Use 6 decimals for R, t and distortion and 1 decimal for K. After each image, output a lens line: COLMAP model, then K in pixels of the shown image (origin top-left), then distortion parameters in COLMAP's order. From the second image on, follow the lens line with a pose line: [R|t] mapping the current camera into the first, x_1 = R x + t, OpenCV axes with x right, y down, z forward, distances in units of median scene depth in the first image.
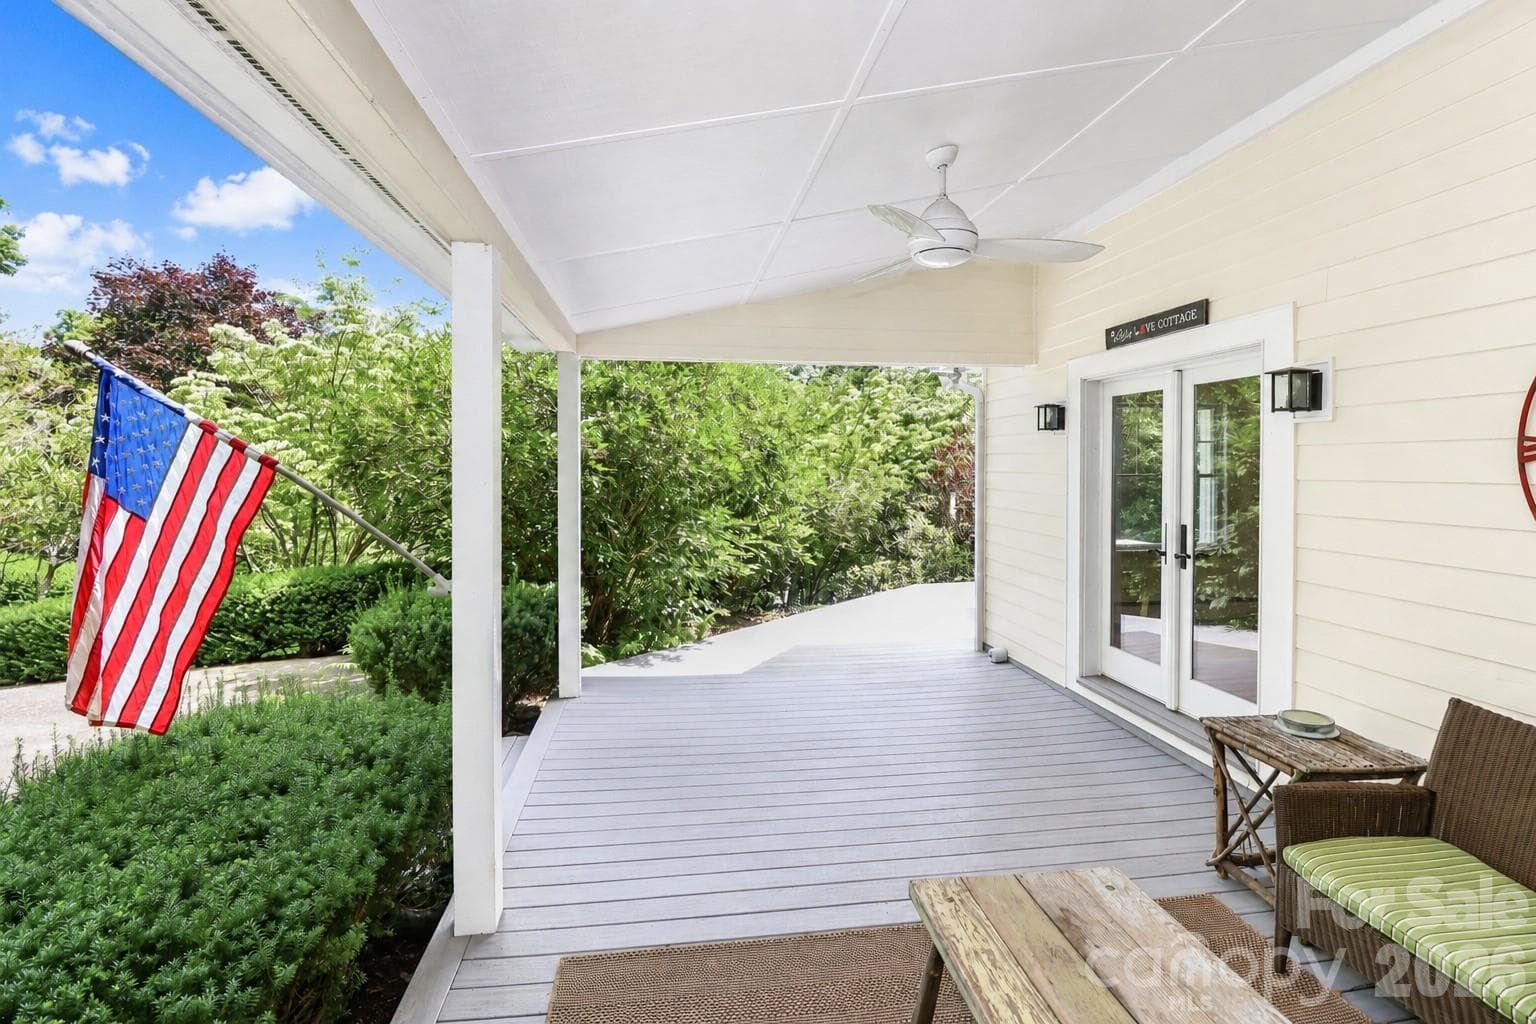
lens RADIAL K [[733.0, 0, 790.4], [0, 733.0, 470.8], [0, 0, 1]] dist [-0.003766, -0.000638]
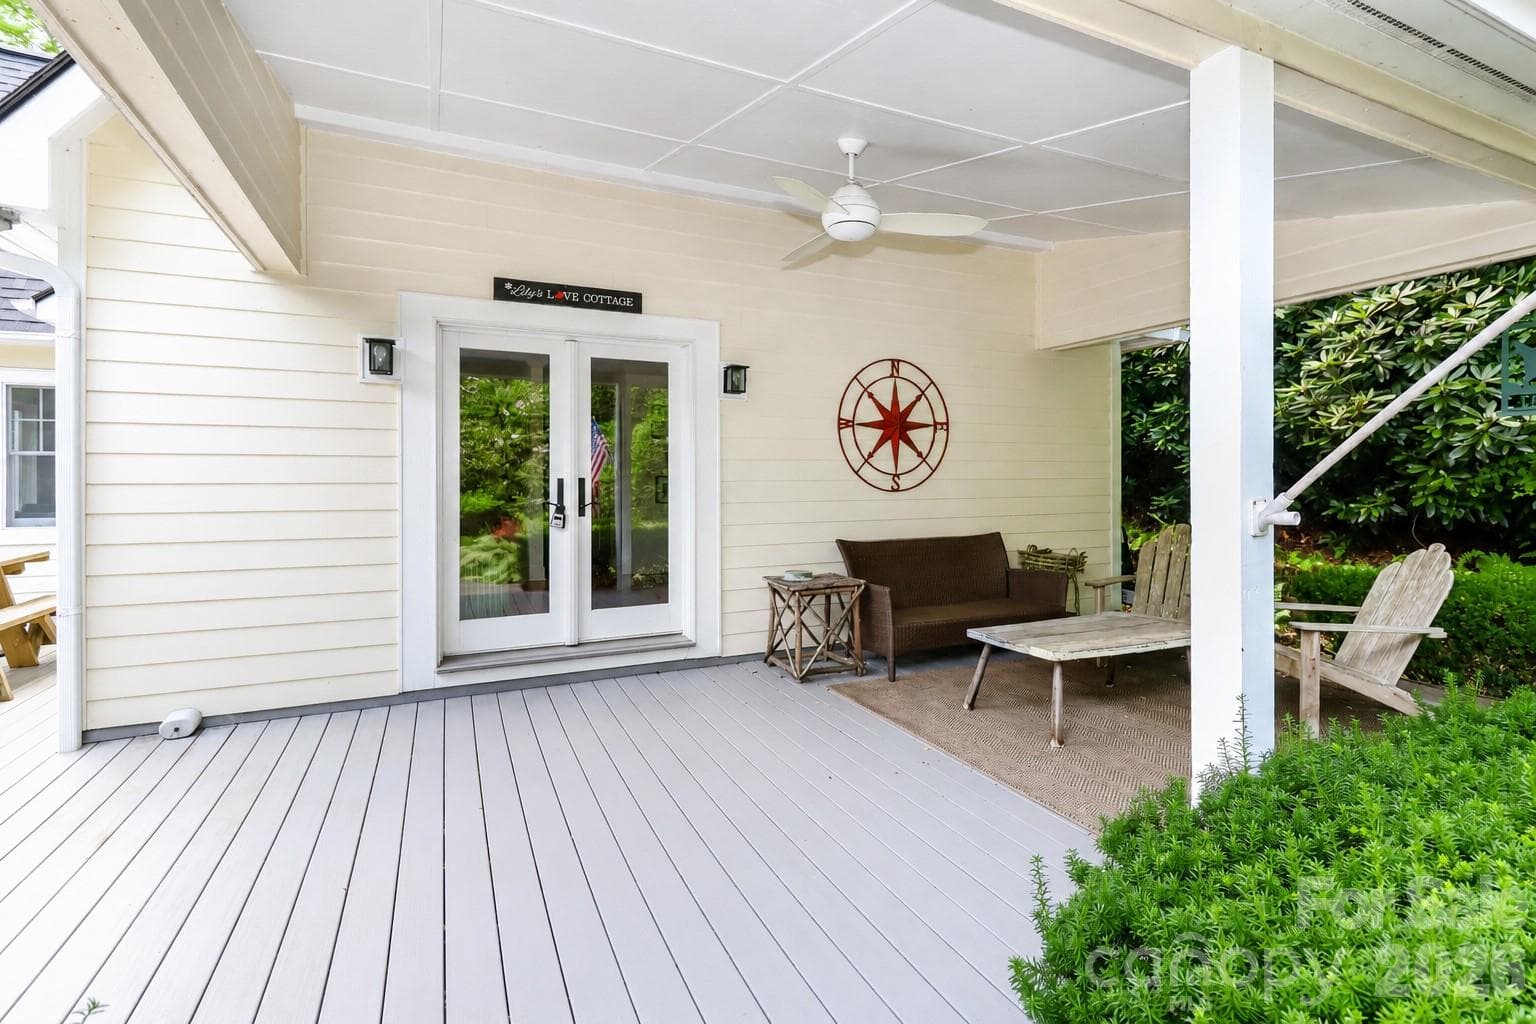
lens RADIAL K [[733.0, 0, 790.4], [0, 733.0, 470.8], [0, 0, 1]] dist [-0.003766, -0.000638]
pose [[-0.280656, -0.009550, 0.959761, -0.636171], [0.003626, 0.999933, 0.011011, 0.050639], [-0.959802, 0.006571, -0.280602, 0.986455]]
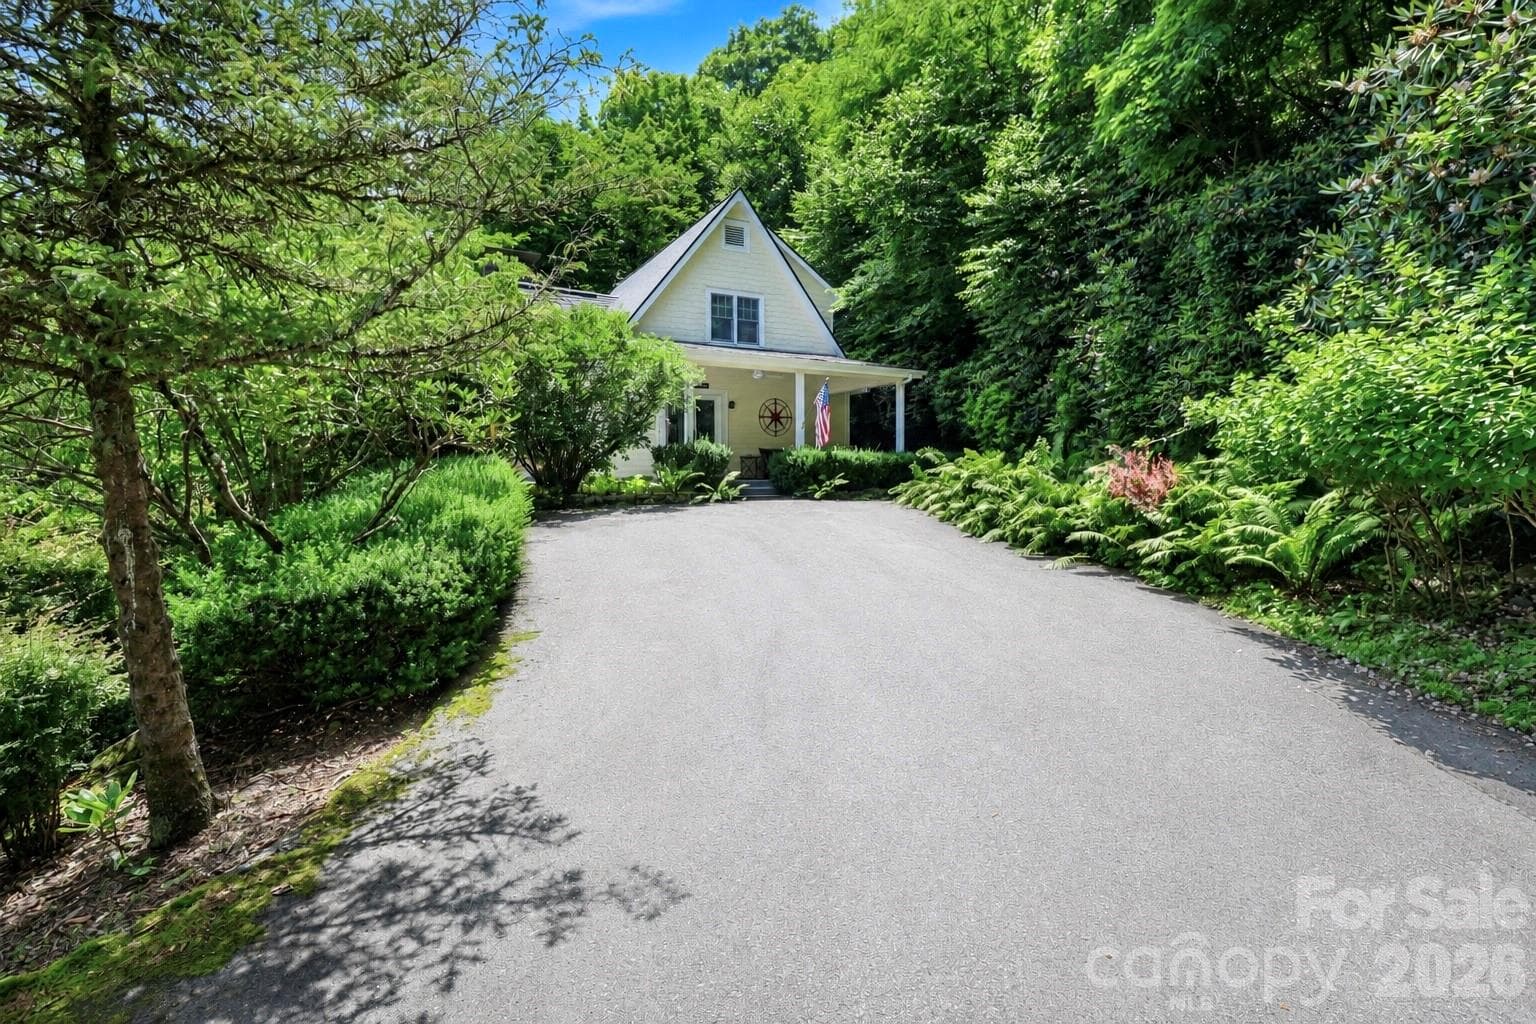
lens RADIAL K [[733.0, 0, 790.4], [0, 733.0, 470.8], [0, 0, 1]] dist [-0.003766, -0.000638]
pose [[-0.343234, -0.007514, 0.939220, -3.885648], [-0.003147, 0.999972, 0.006850, 0.294278], [-0.939245, -0.000605, -0.343248, 1.960467]]
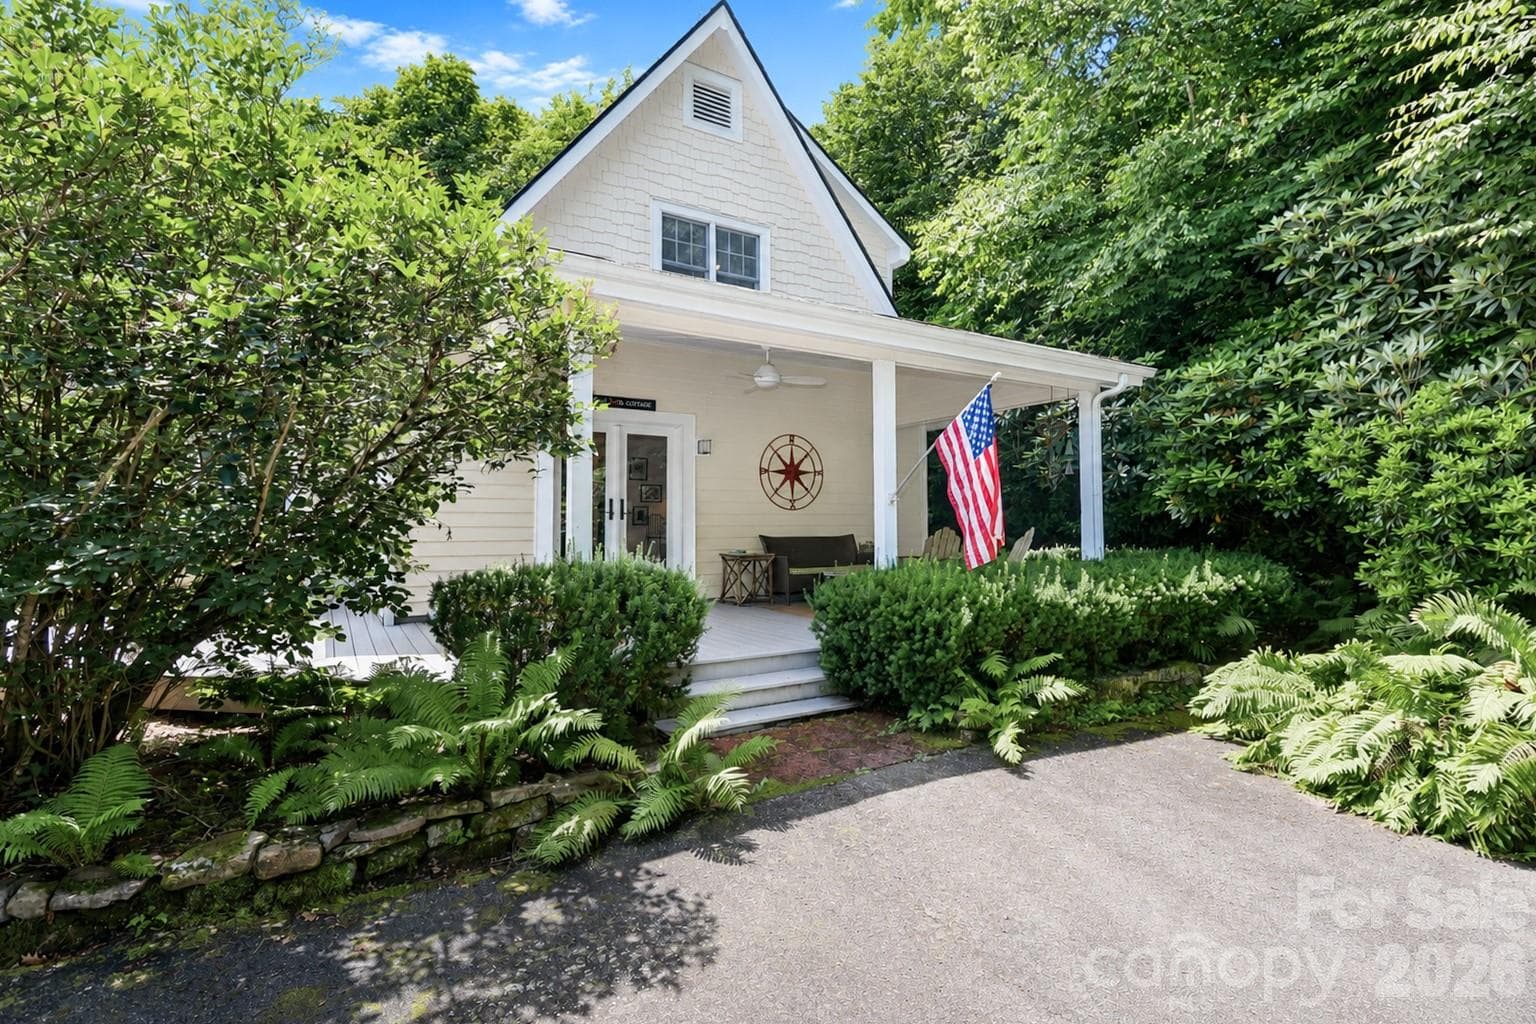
lens RADIAL K [[733.0, 0, 790.4], [0, 733.0, 470.8], [0, 0, 1]] dist [-0.003766, -0.000638]
pose [[-0.386450, 0.054906, 0.920675, -1.571797], [0.001215, 0.998256, -0.059023, 0.117763], [-0.922310, -0.021691, -0.385843, 1.340574]]
